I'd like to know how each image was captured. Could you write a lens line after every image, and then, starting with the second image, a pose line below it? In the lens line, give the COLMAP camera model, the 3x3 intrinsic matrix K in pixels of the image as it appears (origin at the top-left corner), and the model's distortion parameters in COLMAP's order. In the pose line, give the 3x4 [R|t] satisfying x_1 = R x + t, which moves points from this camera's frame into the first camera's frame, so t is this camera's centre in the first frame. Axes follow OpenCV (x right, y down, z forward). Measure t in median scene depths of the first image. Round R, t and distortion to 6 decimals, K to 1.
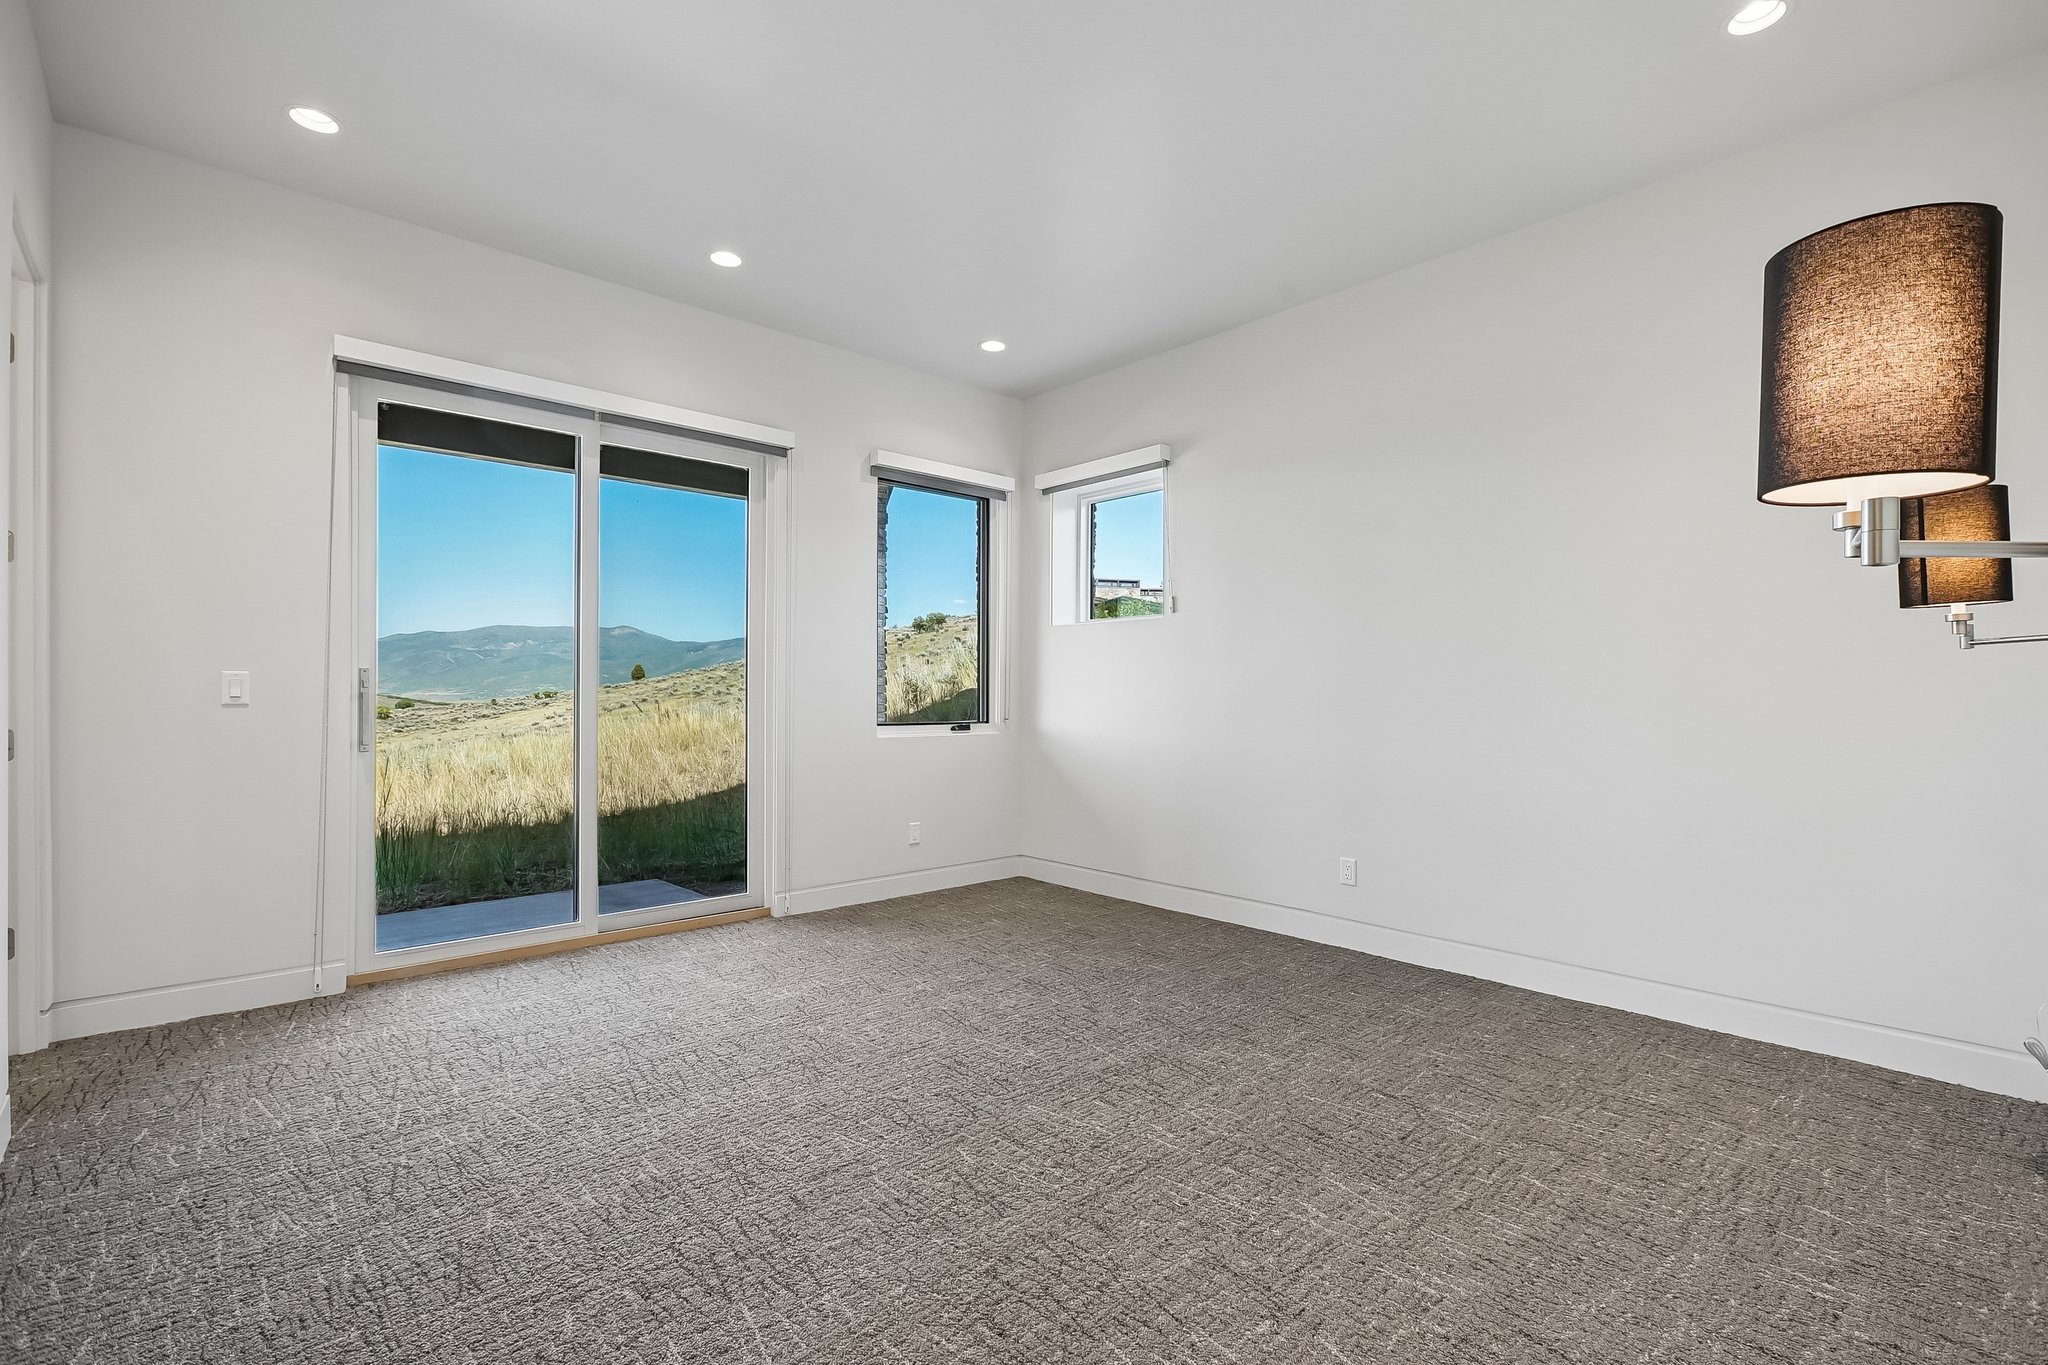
lens RADIAL K [[932.6, 0, 1027.7], [0, 932.6, 685.2], [0, 0, 1]] dist [-0.001493, -0.000686]
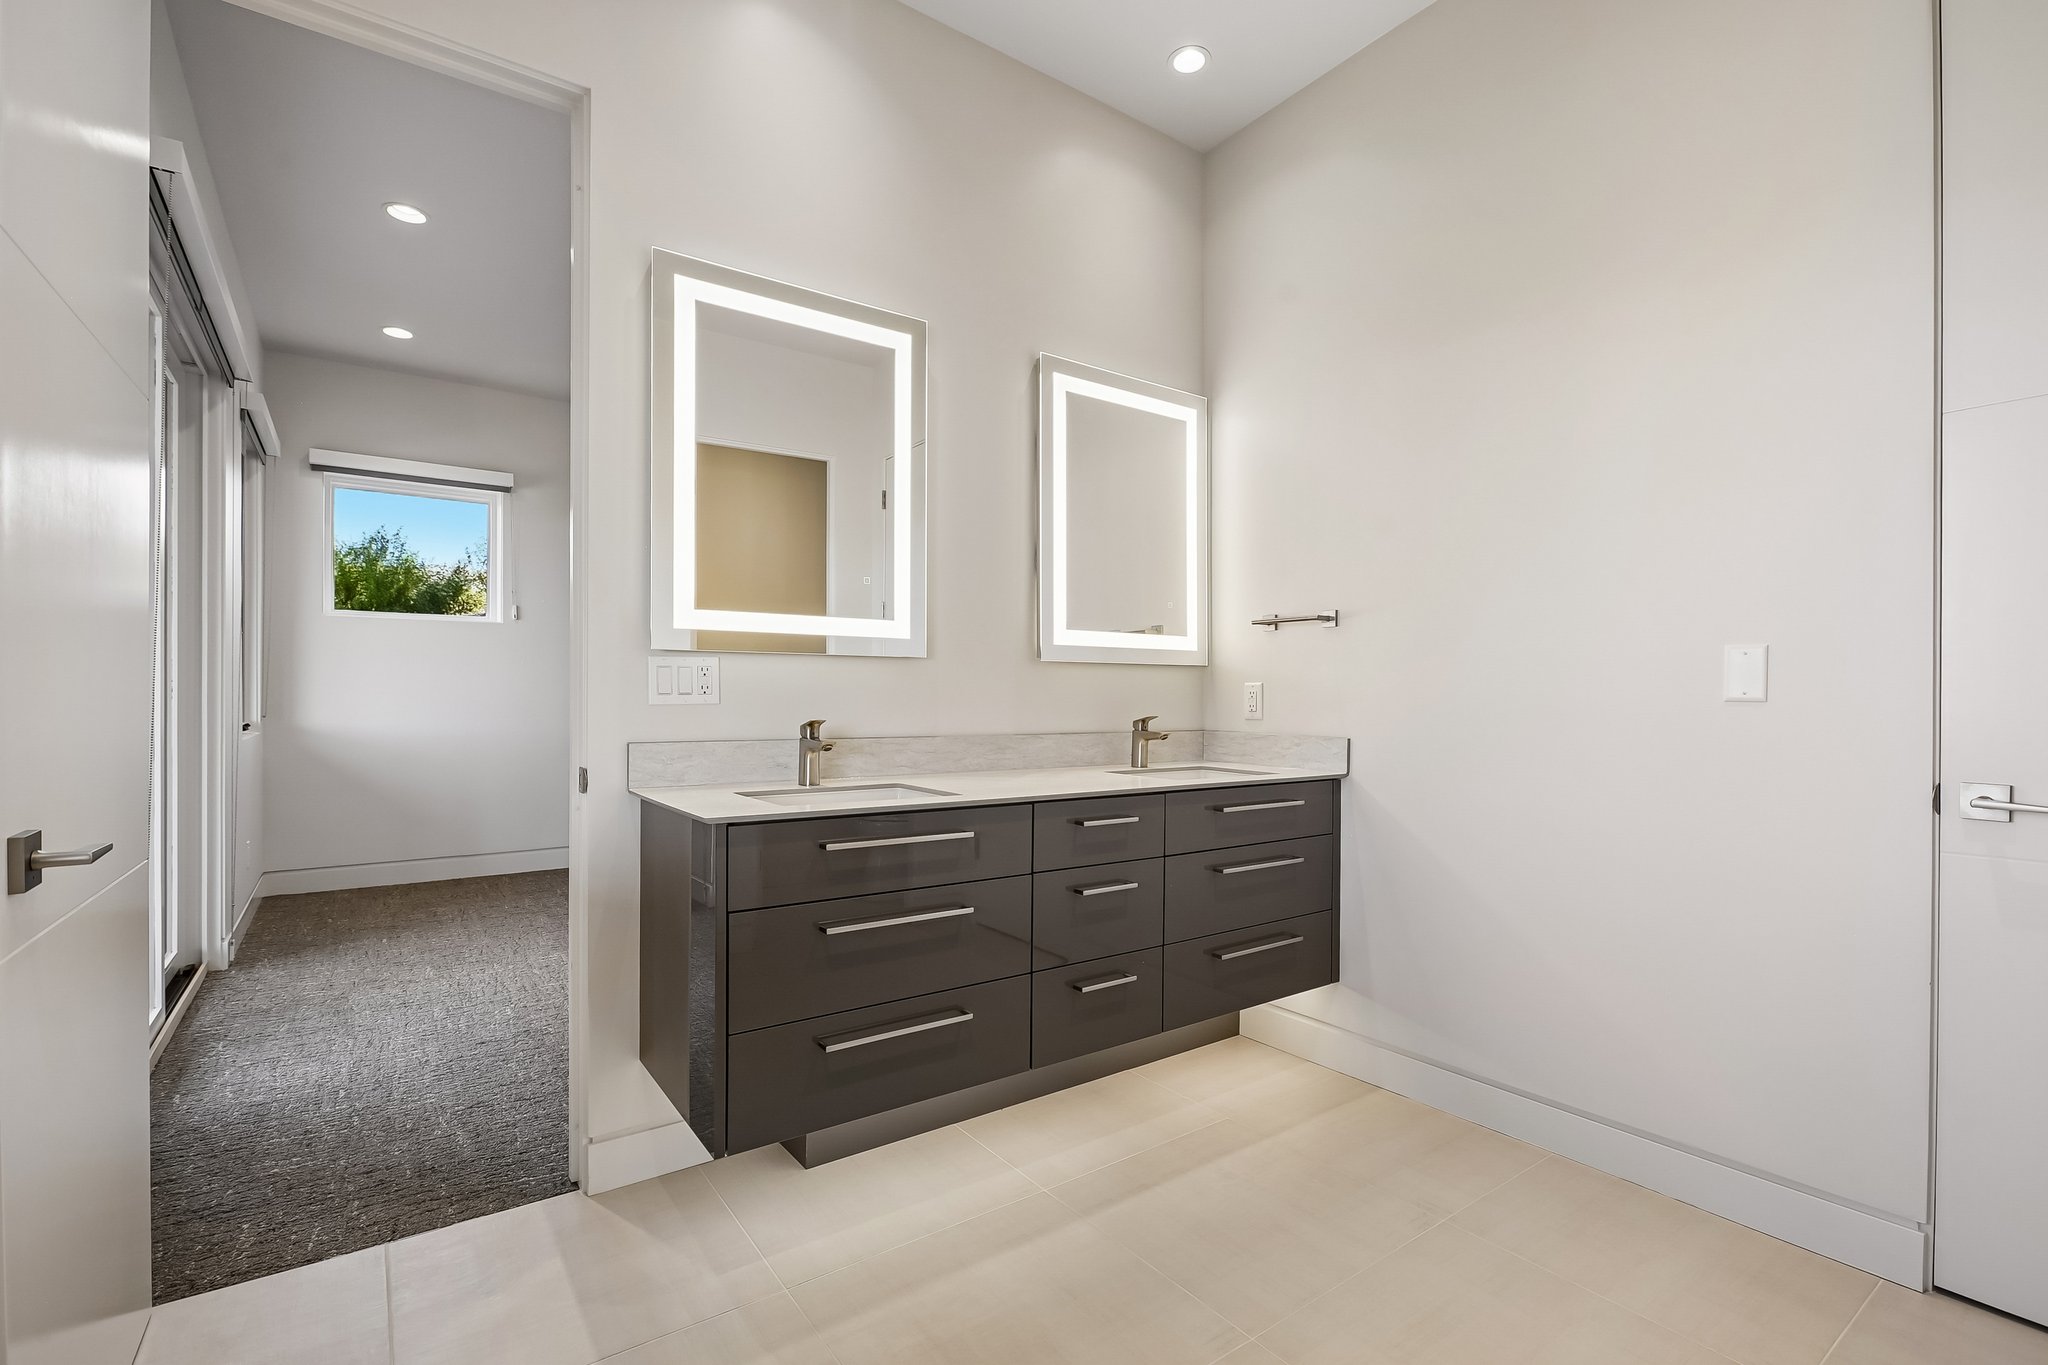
lens RADIAL K [[932.6, 0, 1024.2], [0, 932.6, 695.7], [0, 0, 1]] dist [-0.001493, -0.000686]
pose [[0.105853, 0.000895, 0.994381, -1.201157], [-0.012339, 0.999924, 0.000414, 0.012068], [-0.994305, -0.012313, 0.105856, 0.301381]]
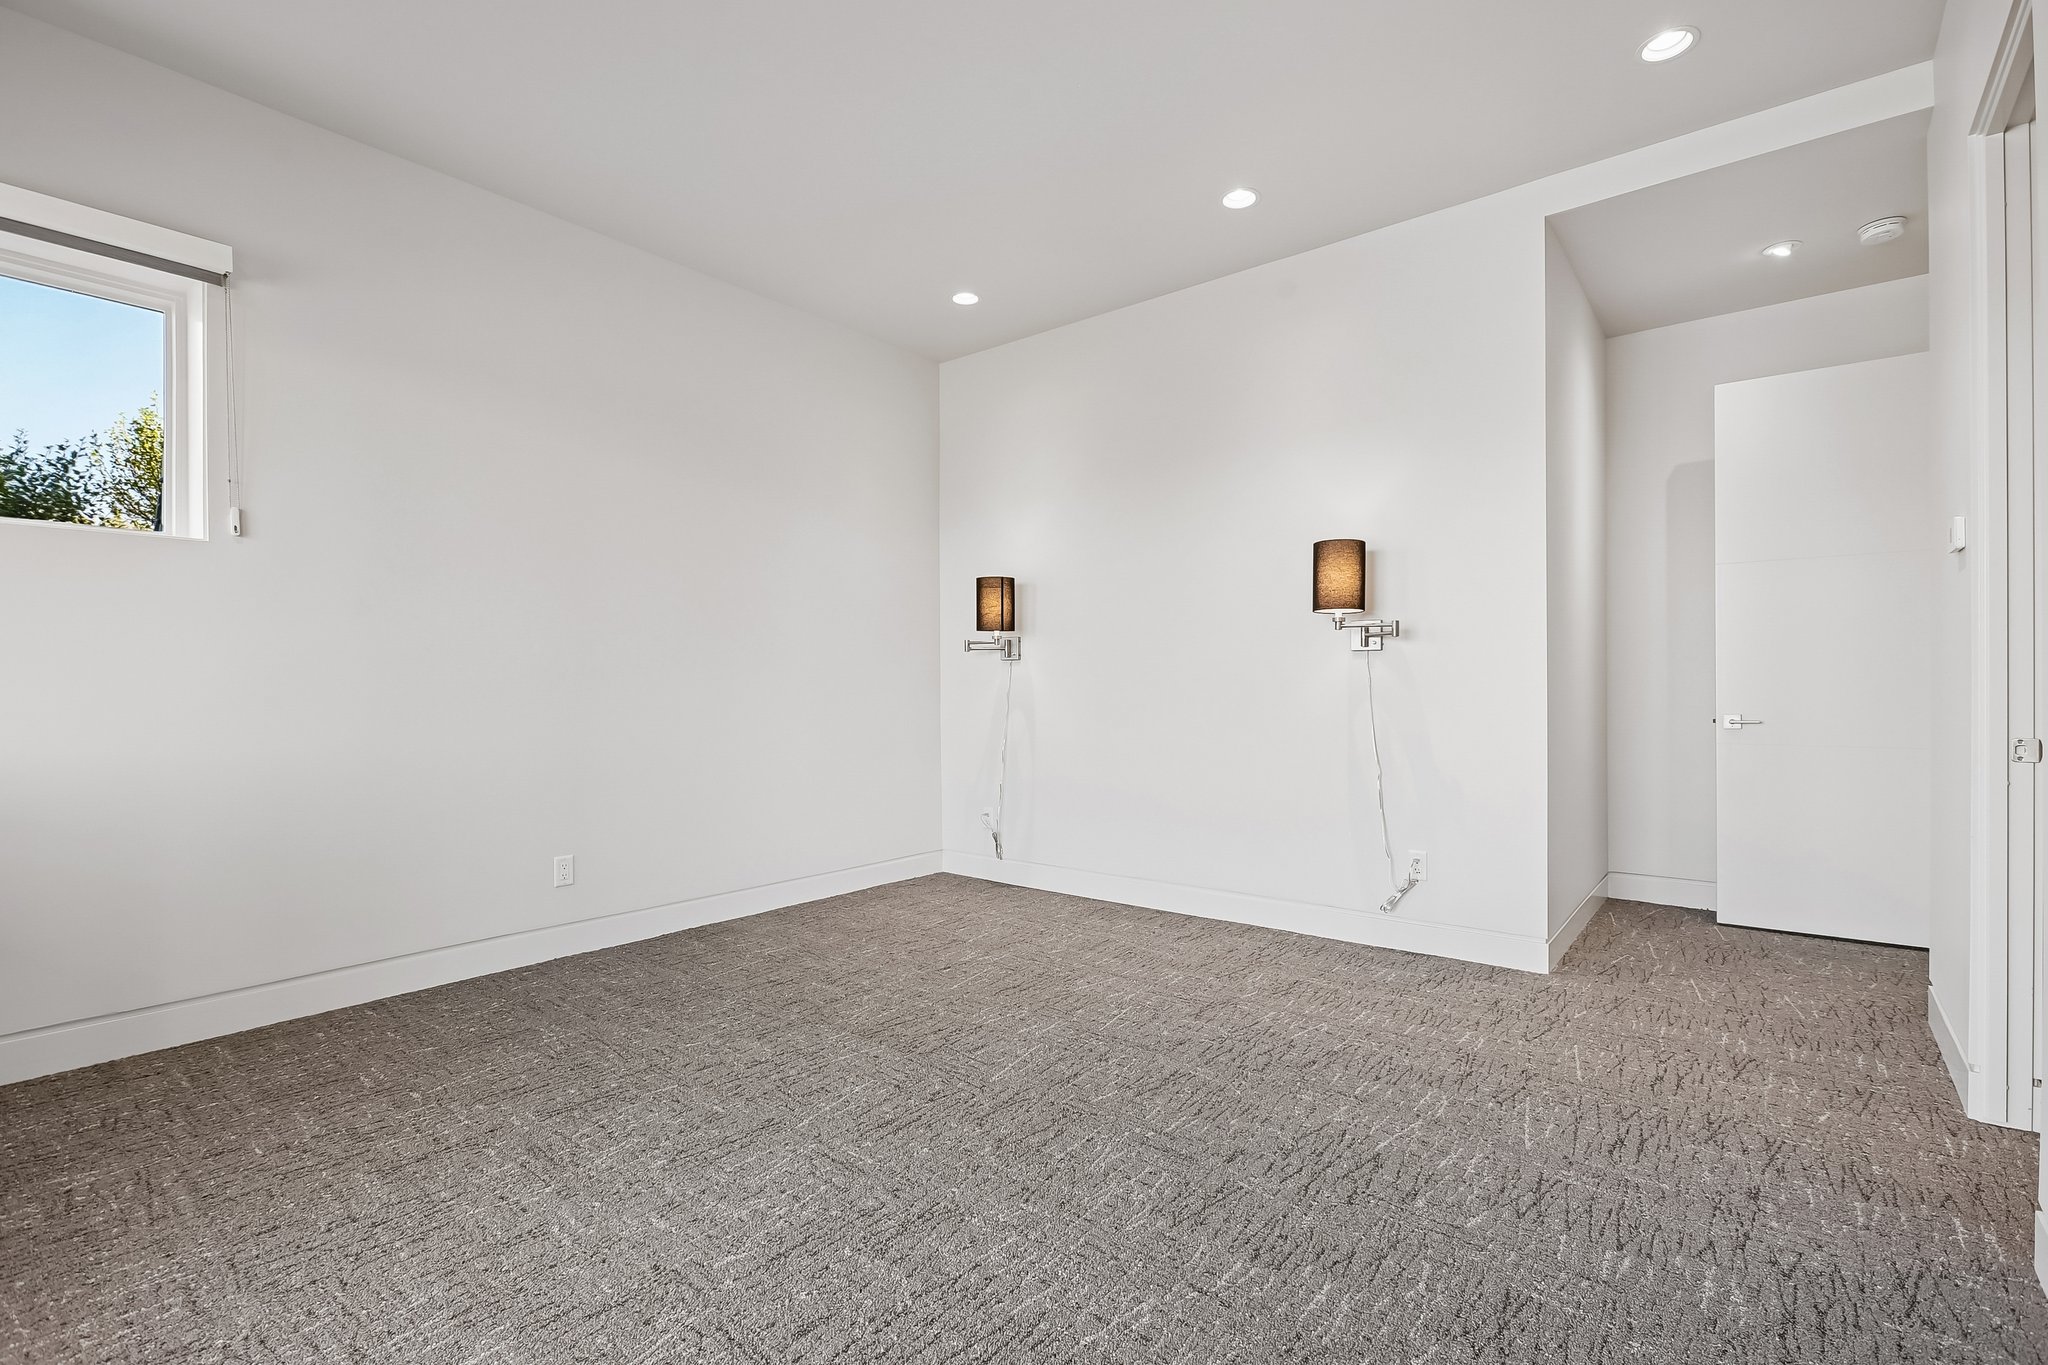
lens RADIAL K [[932.6, 0, 1027.5], [0, 932.6, 686.7], [0, 0, 1]] dist [-0.001493, -0.000686]
pose [[-0.174130, 0.002578, 0.984719, -0.664957], [-0.006139, 0.999974, -0.003704, 0.023147], [-0.984704, -0.006691, -0.174109, 0.766355]]
